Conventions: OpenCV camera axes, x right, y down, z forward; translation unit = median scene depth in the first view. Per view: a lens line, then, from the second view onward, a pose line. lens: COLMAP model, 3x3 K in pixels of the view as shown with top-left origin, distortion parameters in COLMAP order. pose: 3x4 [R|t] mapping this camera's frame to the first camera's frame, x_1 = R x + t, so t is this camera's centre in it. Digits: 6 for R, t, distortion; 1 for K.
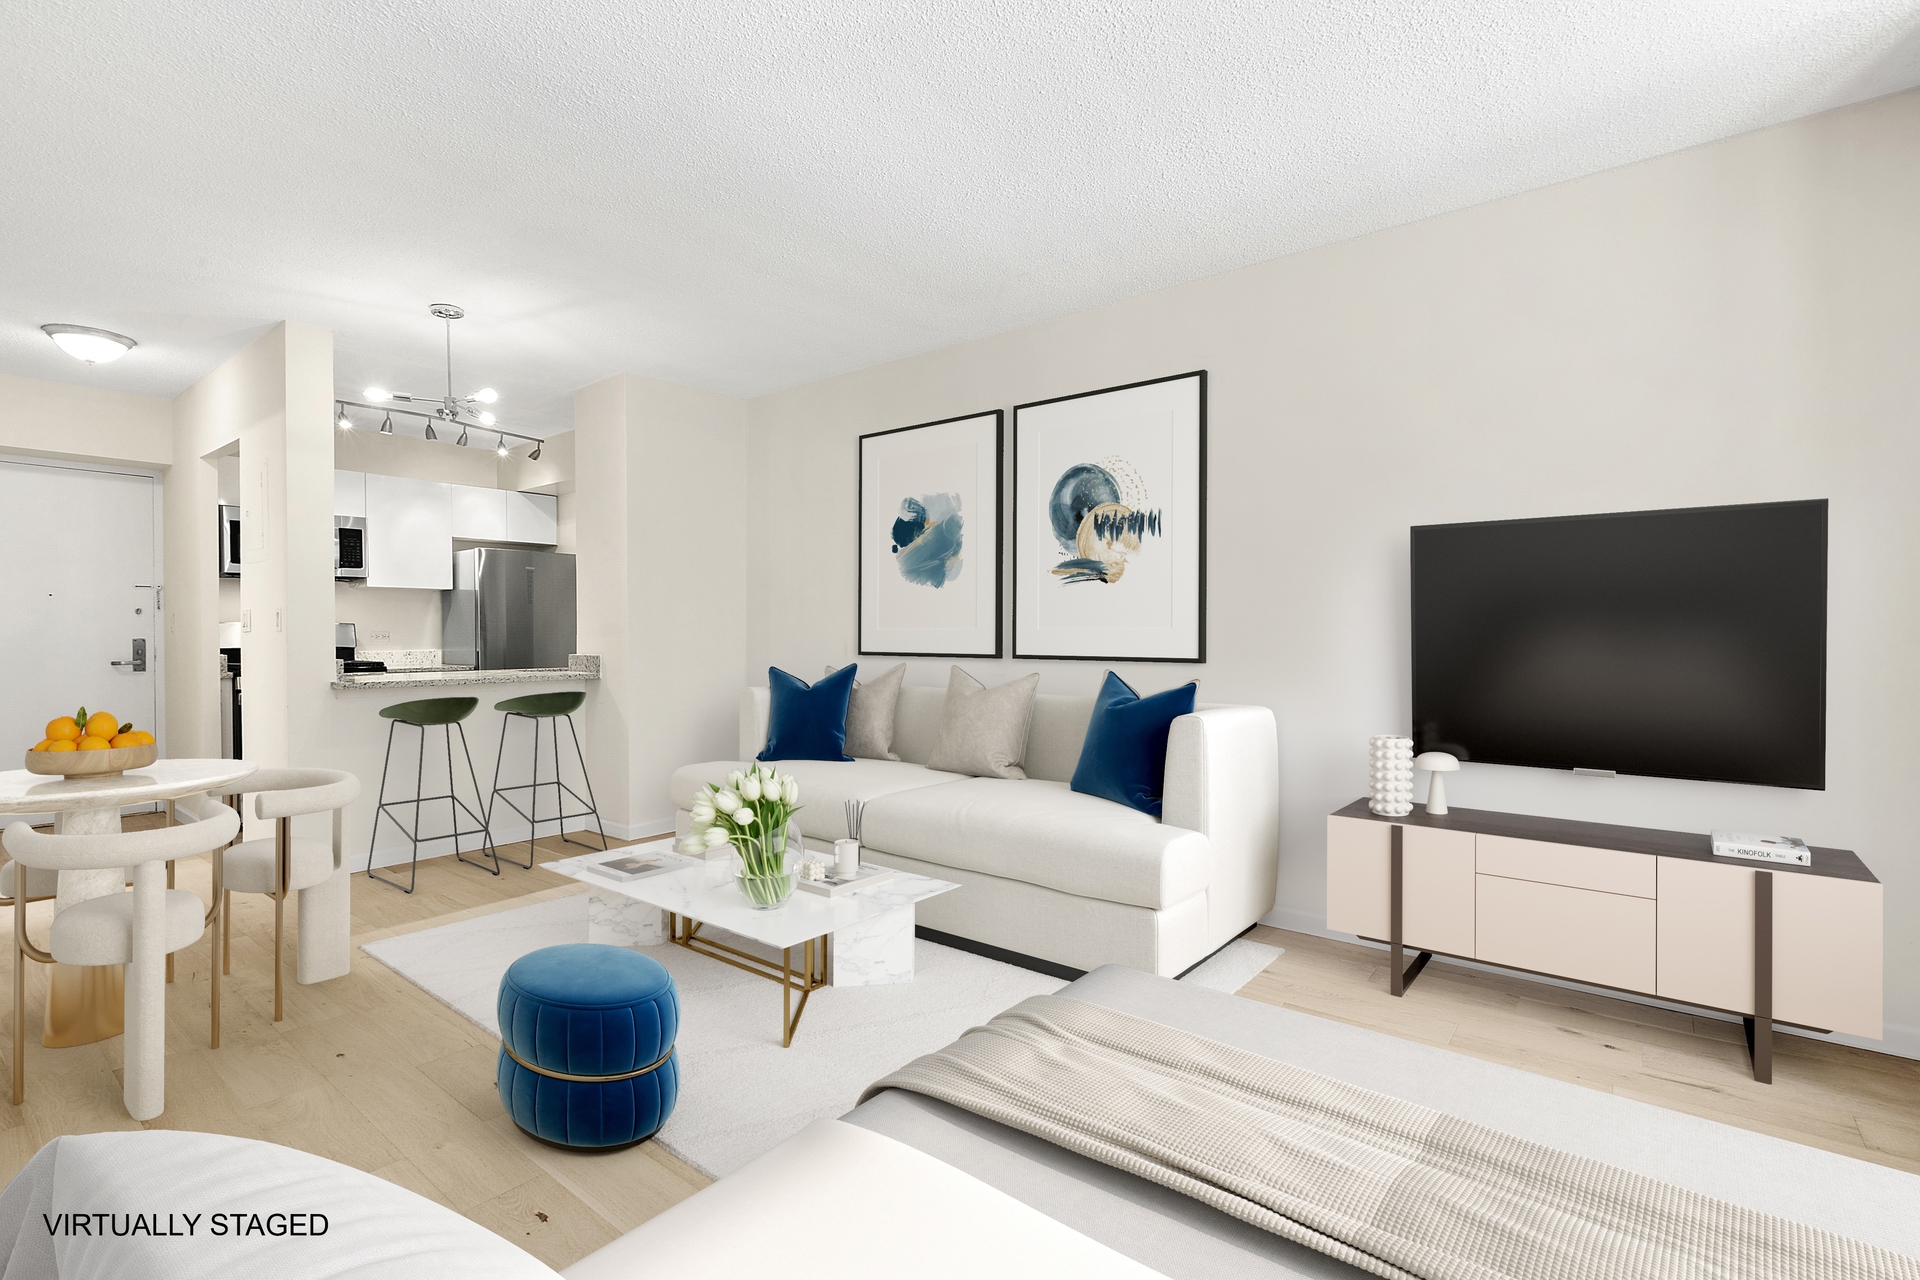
lens RADIAL K [[873.9, 0, 962.4], [0, 873.9, 637.4], [0, 0, 1]] dist [0.000185, 0.000026]
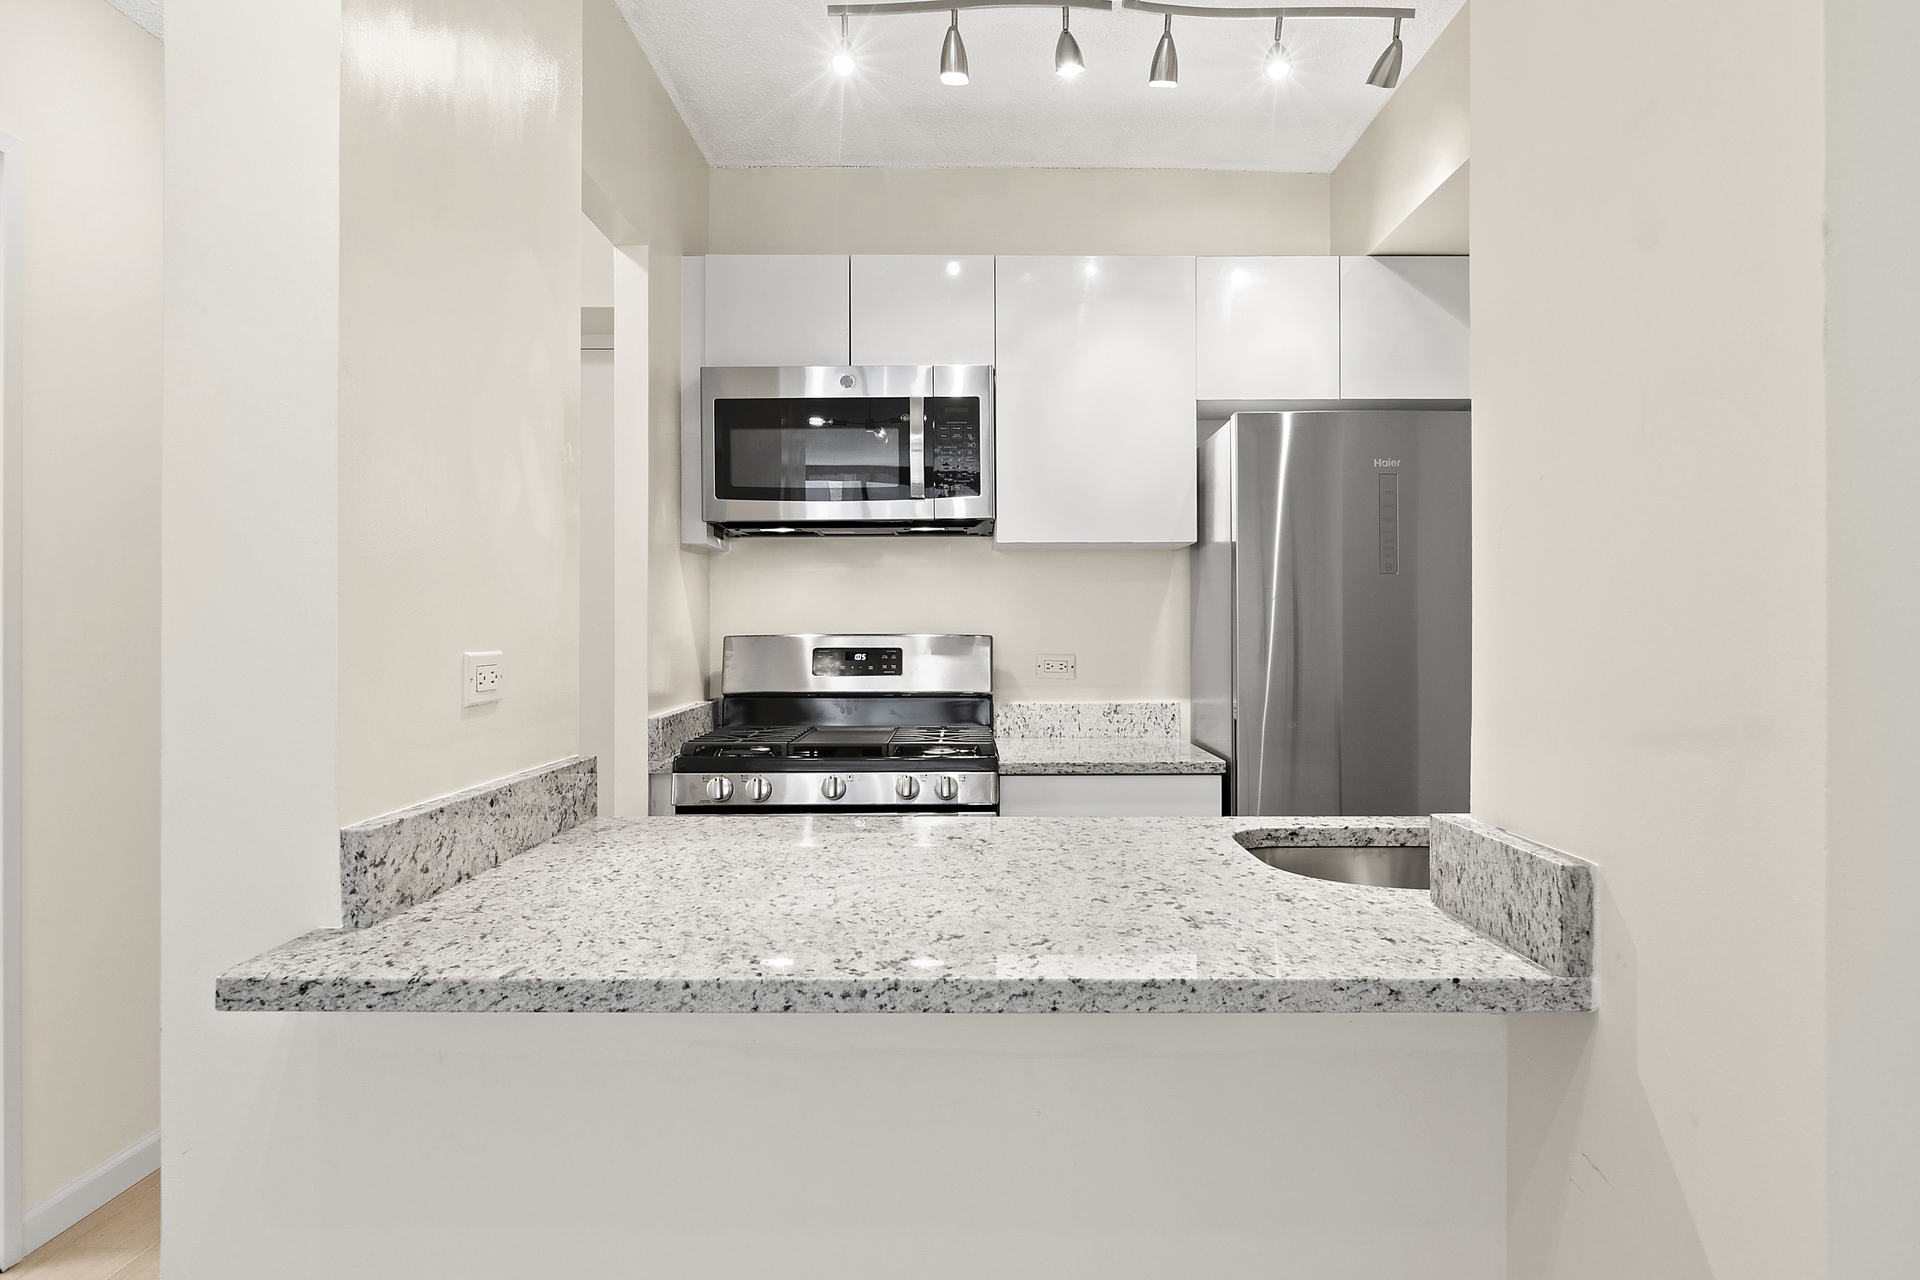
lens RADIAL K [[1253.8, 0, 960.7], [0, 1253.8, 638.6], [0, 0, 1]] dist [0.001428, 0.000321]
pose [[0.639300, 0.008464, -0.768910, -0.237238], [-0.005501, 0.999964, 0.006434, -0.017340], [0.768937, 0.000117, 0.639324, 0.579671]]
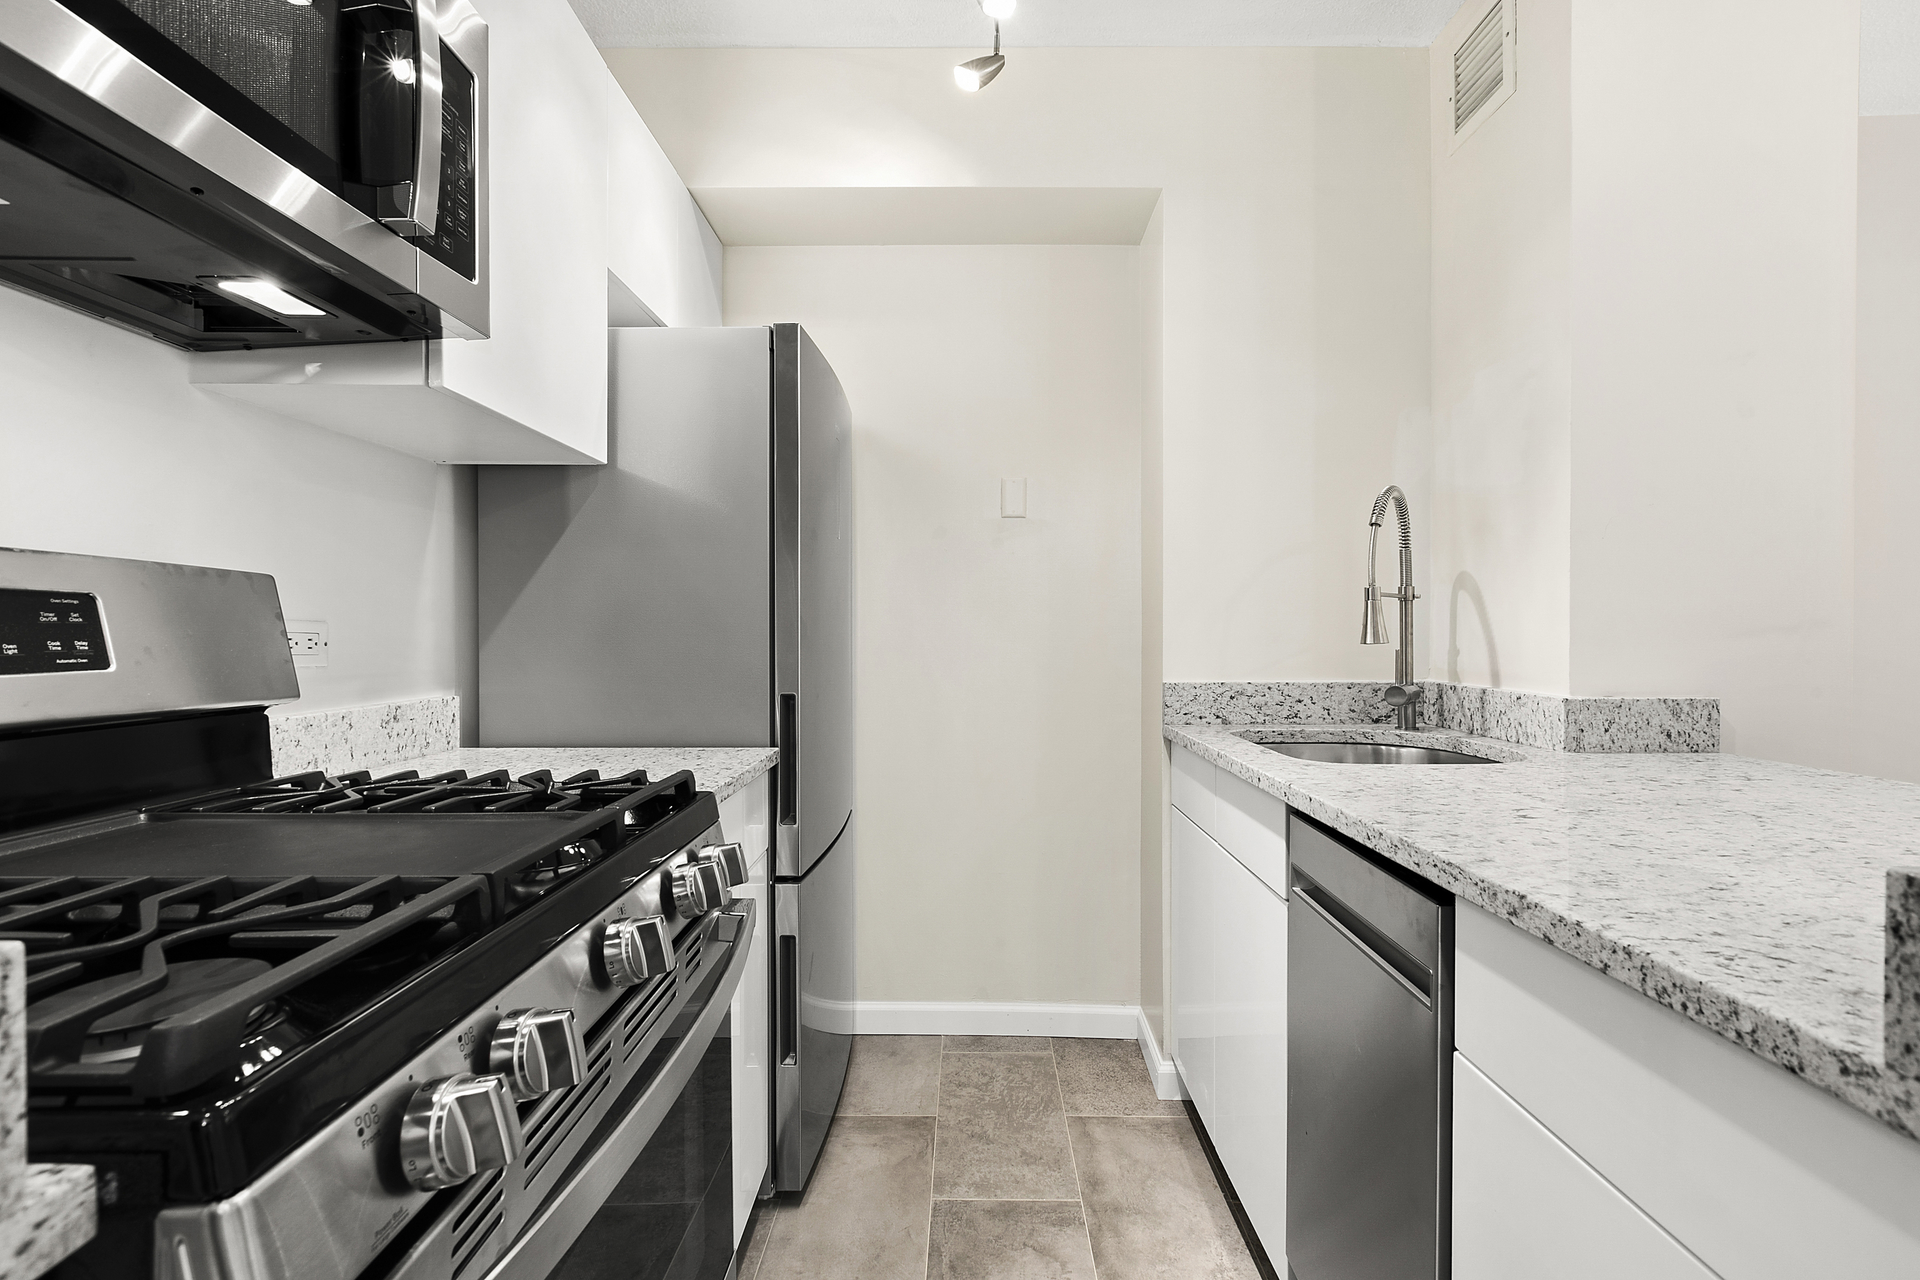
lens RADIAL K [[873.9, 0, 961.0], [0, 873.9, 637.9], [0, 0, 1]] dist [0.000185, 0.000026]
pose [[0.773790, 0.000732, 0.633441, -0.669842], [-0.000177, 1.000000, -0.000940, -0.002007], [-0.633442, 0.000616, 0.773790, 0.722956]]
